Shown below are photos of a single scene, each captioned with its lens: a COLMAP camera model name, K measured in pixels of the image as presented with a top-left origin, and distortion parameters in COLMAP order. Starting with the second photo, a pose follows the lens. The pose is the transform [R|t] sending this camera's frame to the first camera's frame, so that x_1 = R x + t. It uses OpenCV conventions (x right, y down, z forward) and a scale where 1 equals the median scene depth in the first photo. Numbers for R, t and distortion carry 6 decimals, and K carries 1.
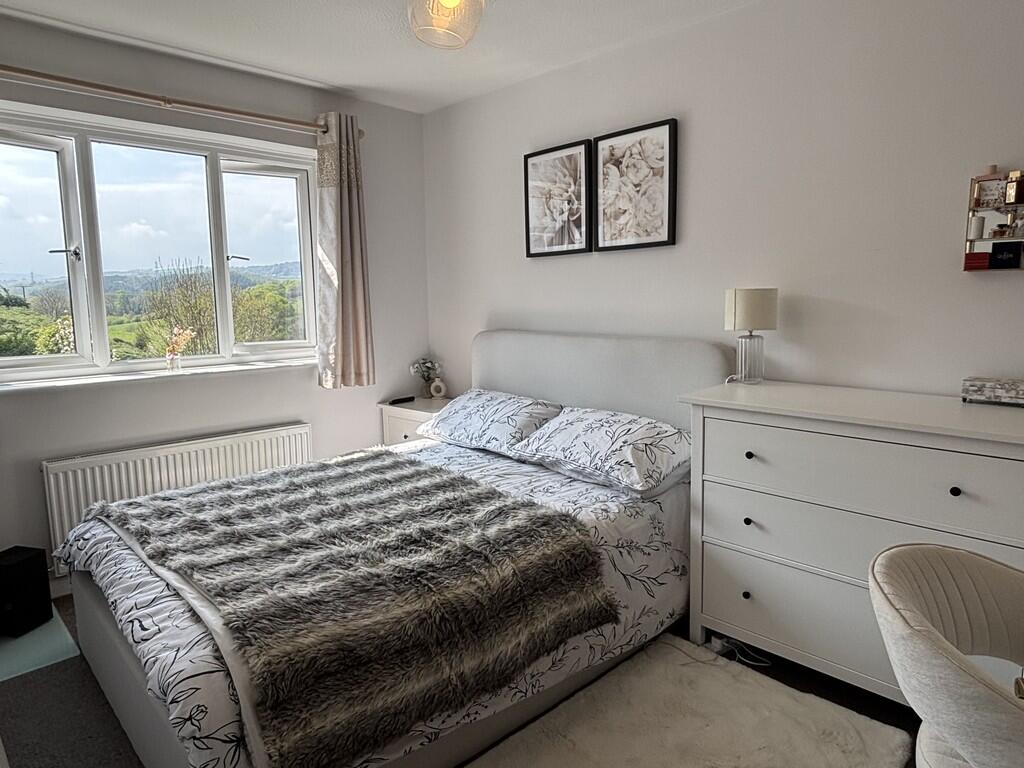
lens RADIAL K [[641.5, 0, 511.8], [0, 641.5, 383.3], [0, 0, 1]] dist [0.003086, 0.001015]
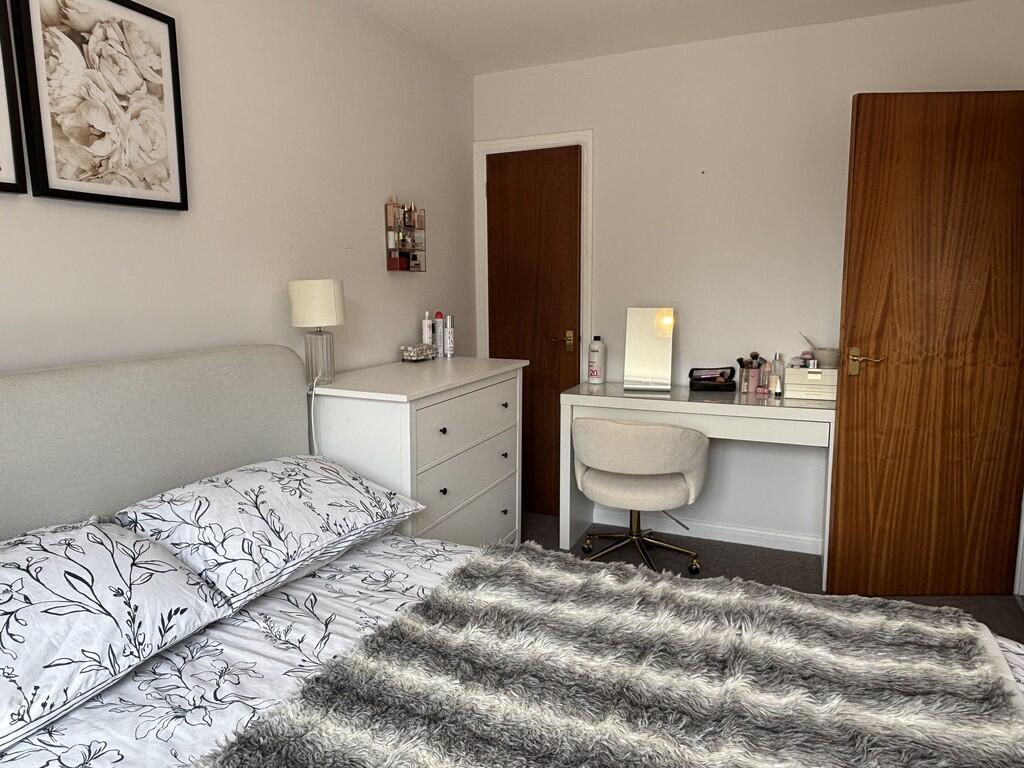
lens RADIAL K [[657.8, 0, 511.3], [0, 657.8, 380.2], [0, 0, 1]] dist [-0.034617, 0.001178]
pose [[-0.376664, -0.116354, 0.919013, -0.513805], [0.133780, 0.974848, 0.178254, -0.117648], [-0.916639, 0.190088, -0.351625, 0.949289]]
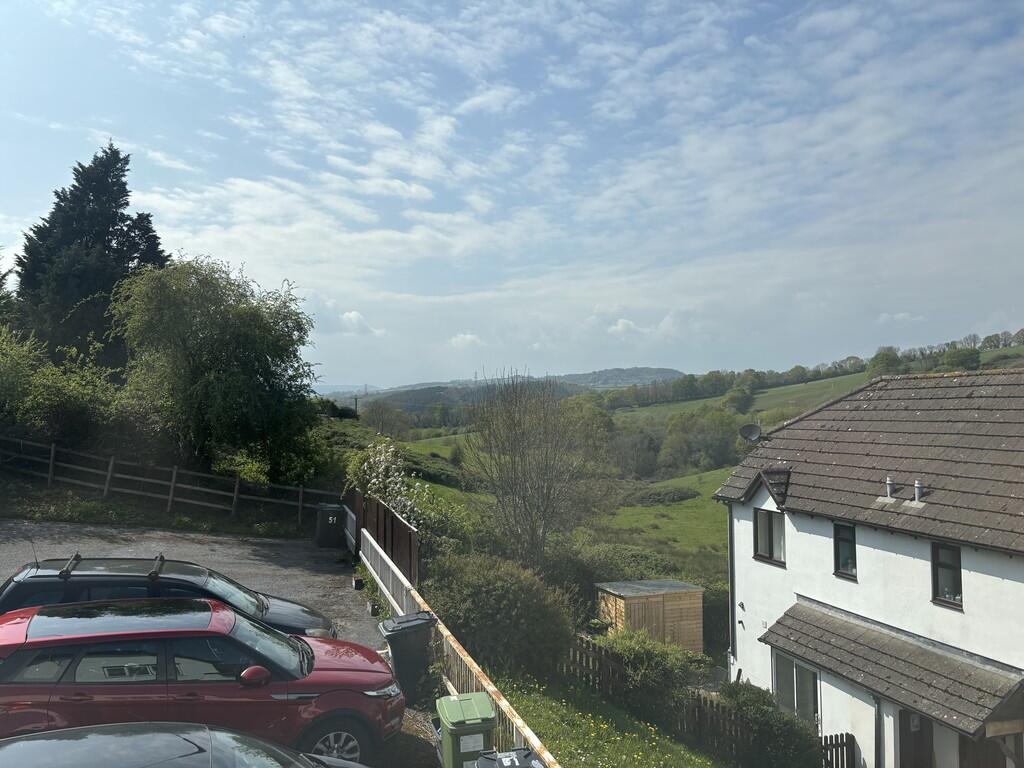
lens RADIAL K [[776.3, 0, 511.9], [0, 776.3, 384.4], [0, 0, 1]] dist [0.001641, 0.000380]
pose [[0.900080, -0.010185, -0.435606, -0.009568], [-0.061876, 0.986608, -0.150920, -0.001952], [0.431309, 0.162793, 0.887395, 0.014564]]
